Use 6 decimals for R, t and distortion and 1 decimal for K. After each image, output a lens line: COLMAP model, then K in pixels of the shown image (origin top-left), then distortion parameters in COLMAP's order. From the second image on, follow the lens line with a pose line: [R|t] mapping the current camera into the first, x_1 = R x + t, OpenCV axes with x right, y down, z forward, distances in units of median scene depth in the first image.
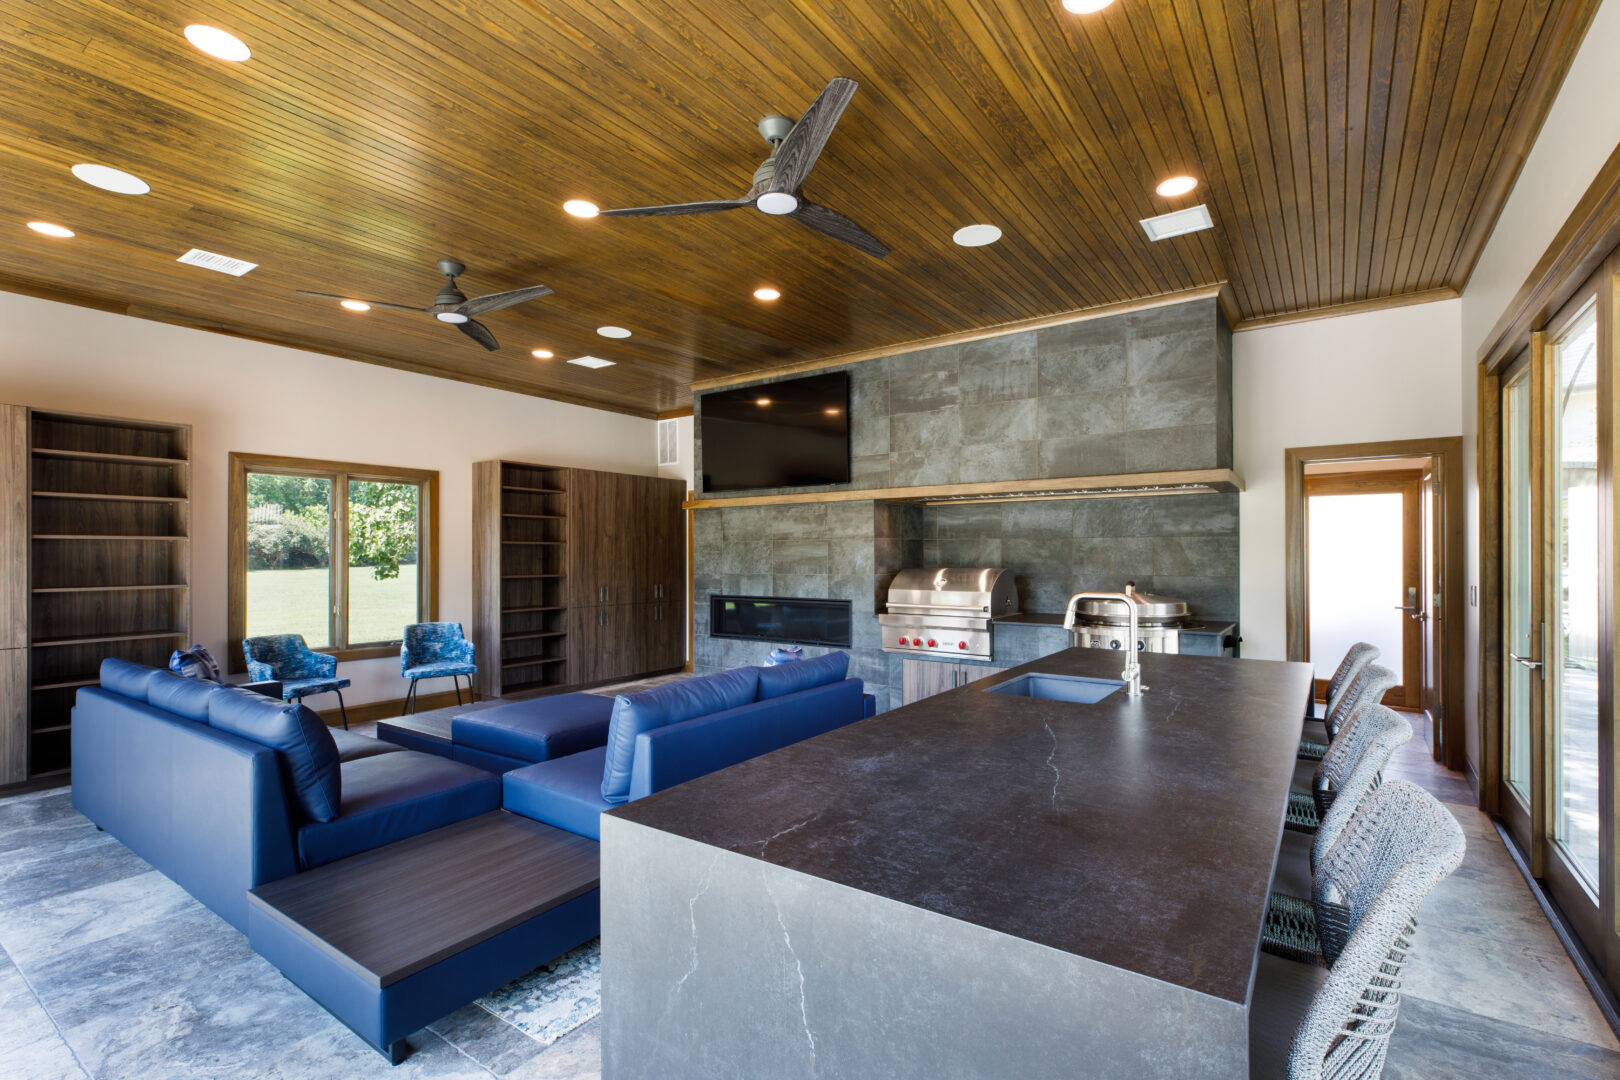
lens RADIAL K [[746.0, 0, 807.2], [0, 746.0, 553.9], [0, 0, 1]] dist [0.000321, -0.000044]
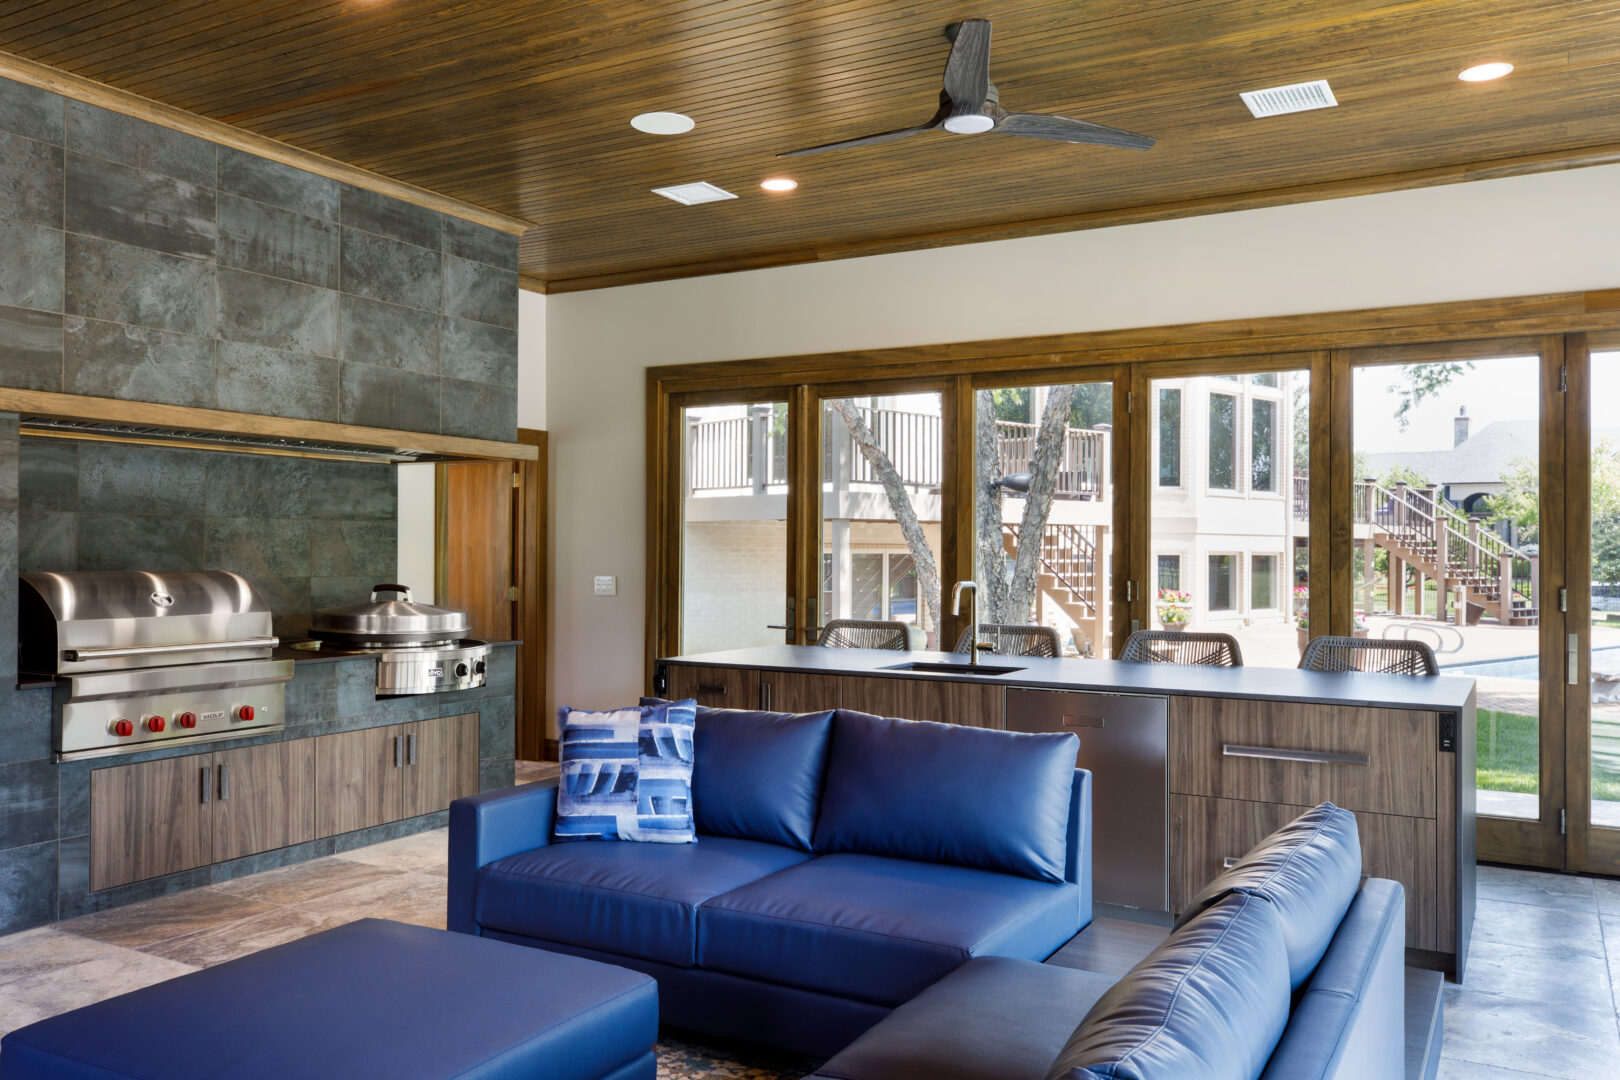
lens RADIAL K [[1267.2, 0, 810.0], [0, 1267.2, 540.0], [0, 0, 1]] dist [0.002462, -0.002184]
pose [[-0.101291, 0.009219, 0.994814, -0.734141], [-0.005713, 0.999935, -0.009848, 0.004428], [-0.994840, -0.006681, -0.101231, 0.678974]]
